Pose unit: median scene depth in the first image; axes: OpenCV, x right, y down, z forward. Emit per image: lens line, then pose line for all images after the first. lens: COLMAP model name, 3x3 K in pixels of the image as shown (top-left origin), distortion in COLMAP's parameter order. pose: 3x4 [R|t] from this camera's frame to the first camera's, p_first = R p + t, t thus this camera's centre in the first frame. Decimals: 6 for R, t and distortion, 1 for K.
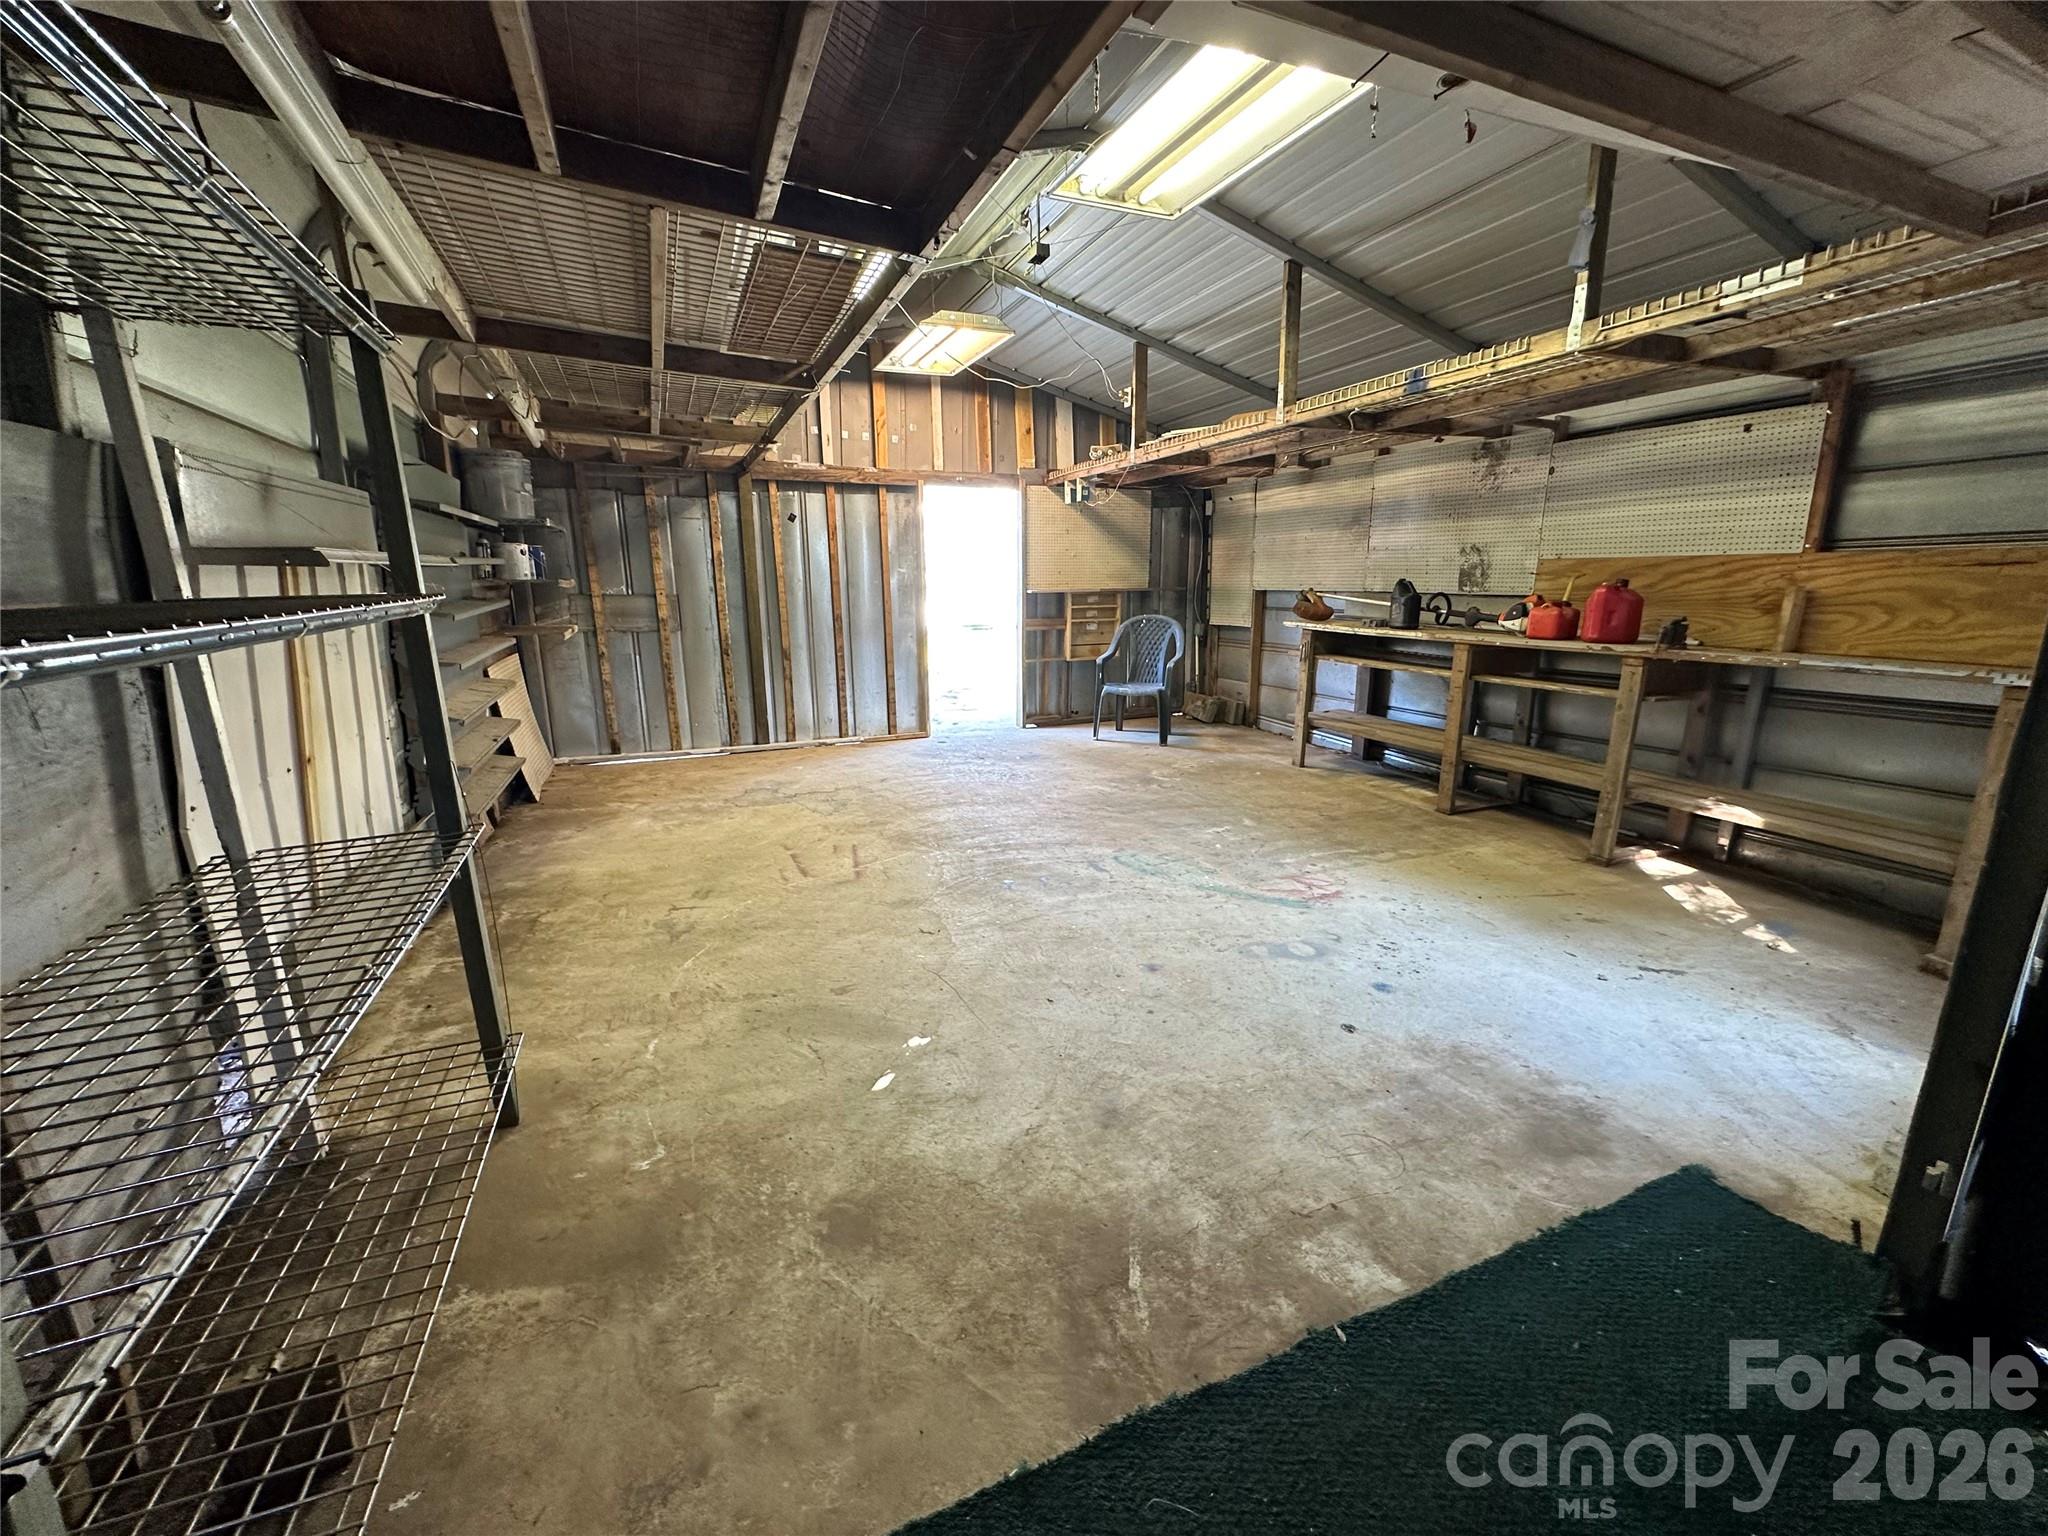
lens RADIAL K [[811.2, 0, 1020.9], [0, 811.2, 770.4], [0, 0, 1]] dist [-0.004211, -0.000219]
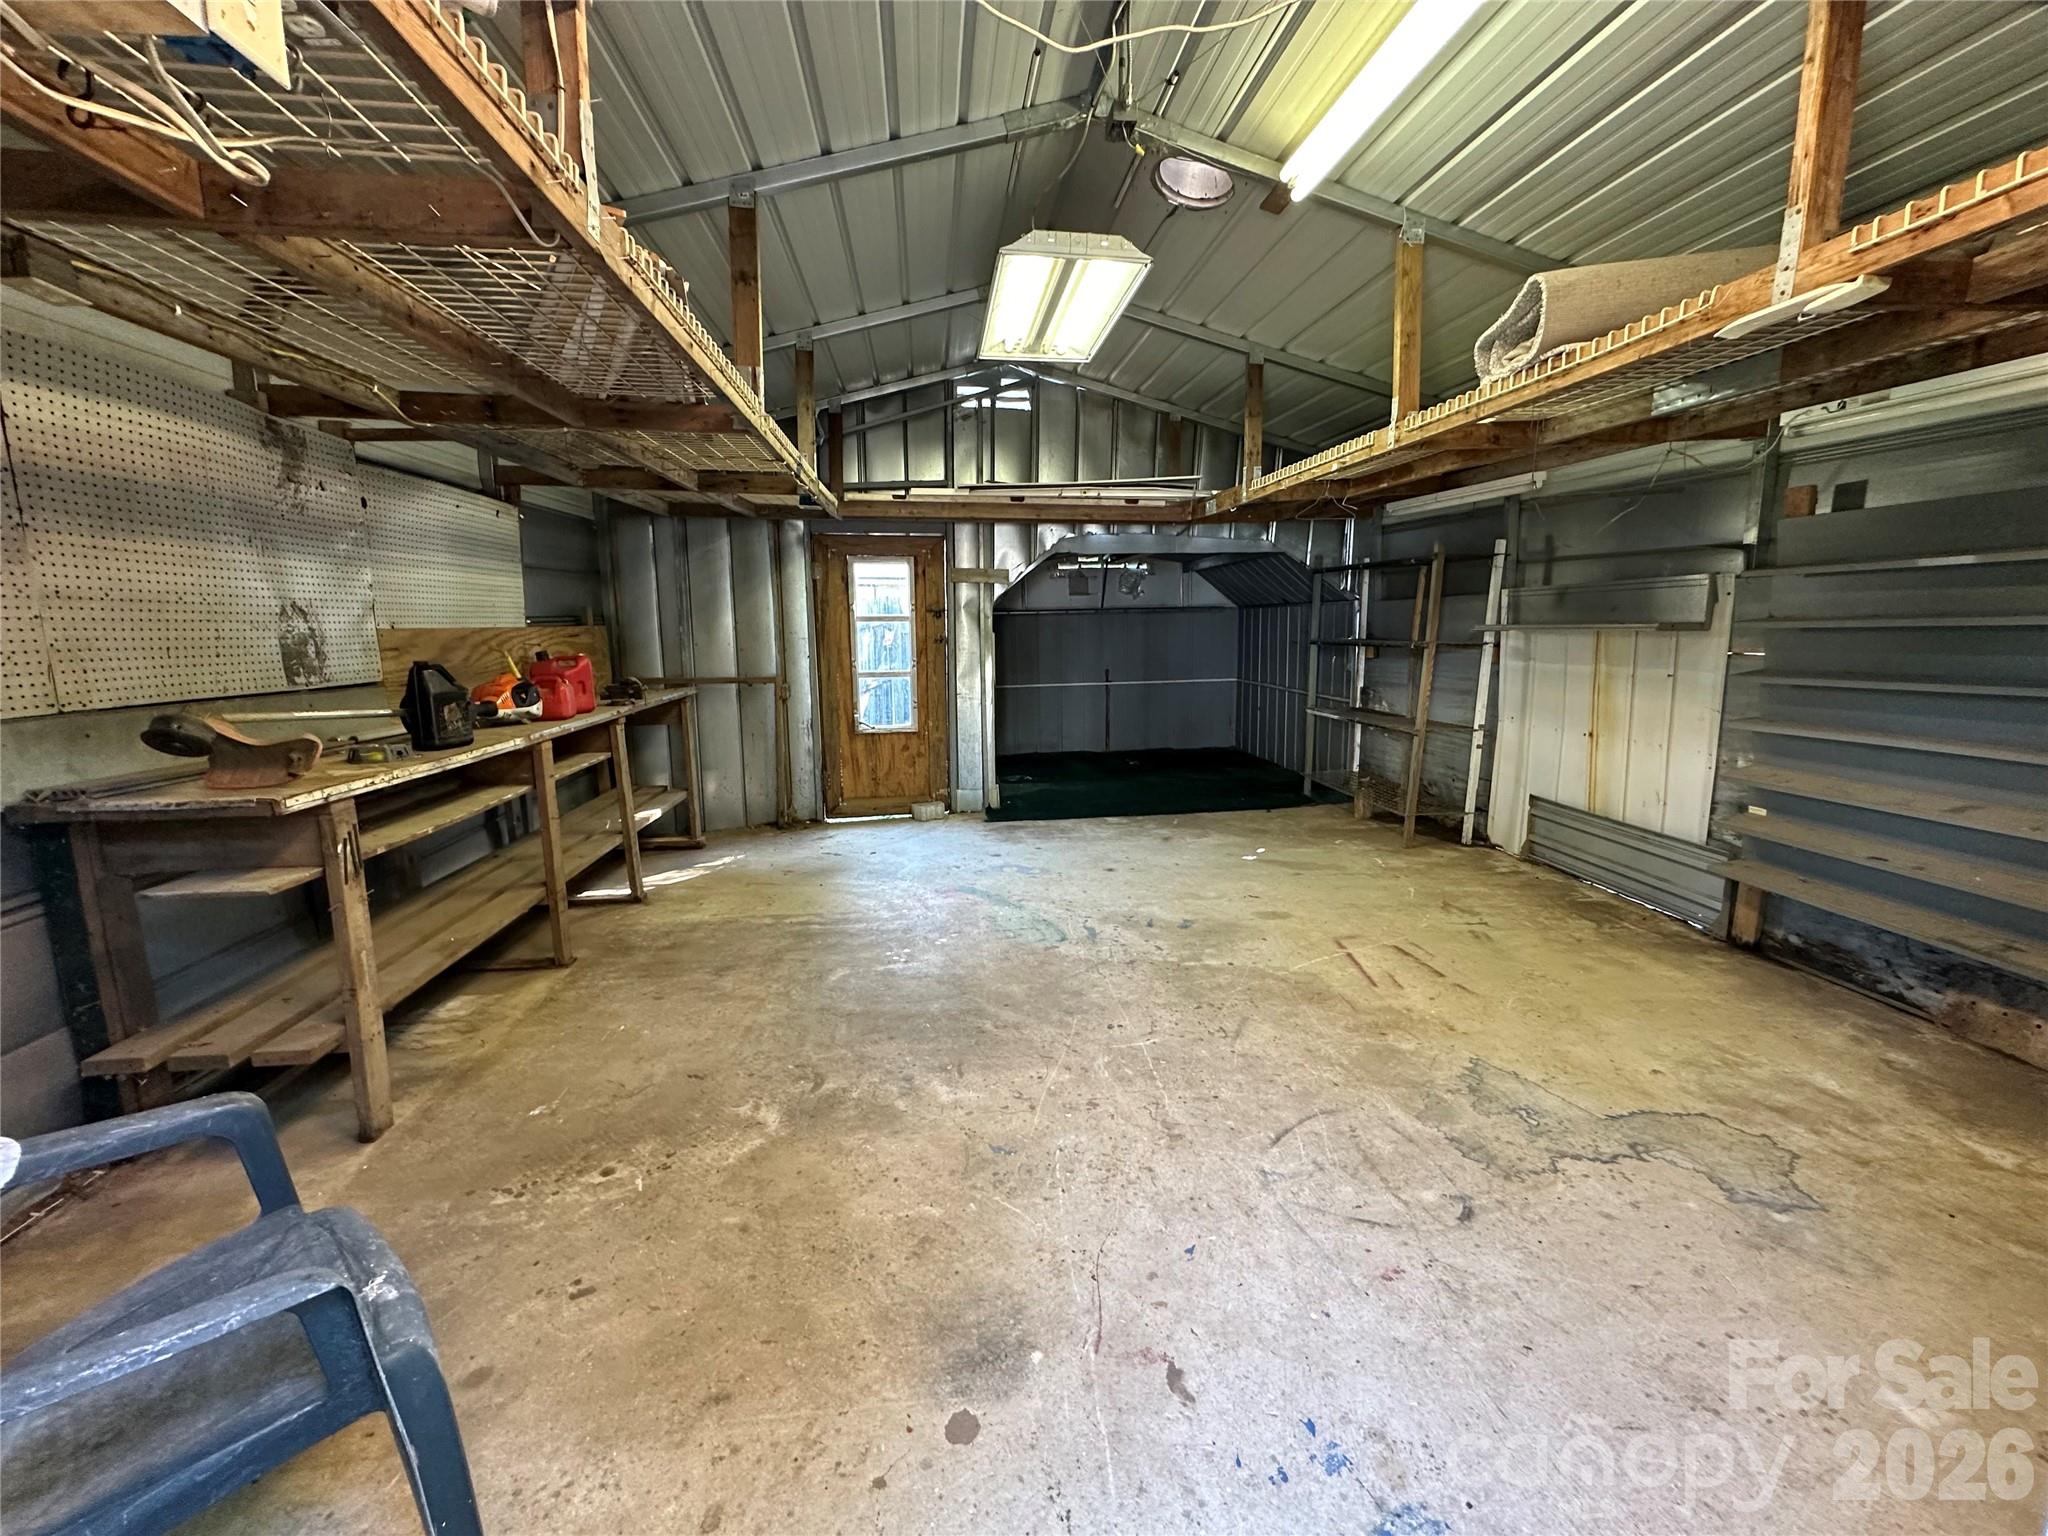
lens RADIAL K [[811.2, 0, 1023.9], [0, 811.2, 764.2], [0, 0, 1]] dist [-0.004211, -0.000219]
pose [[-0.956919, -0.040033, 0.287581, -0.099040], [0.076630, 0.920512, 0.383126, -0.431522], [-0.280060, 0.388658, -0.877788, 1.711829]]
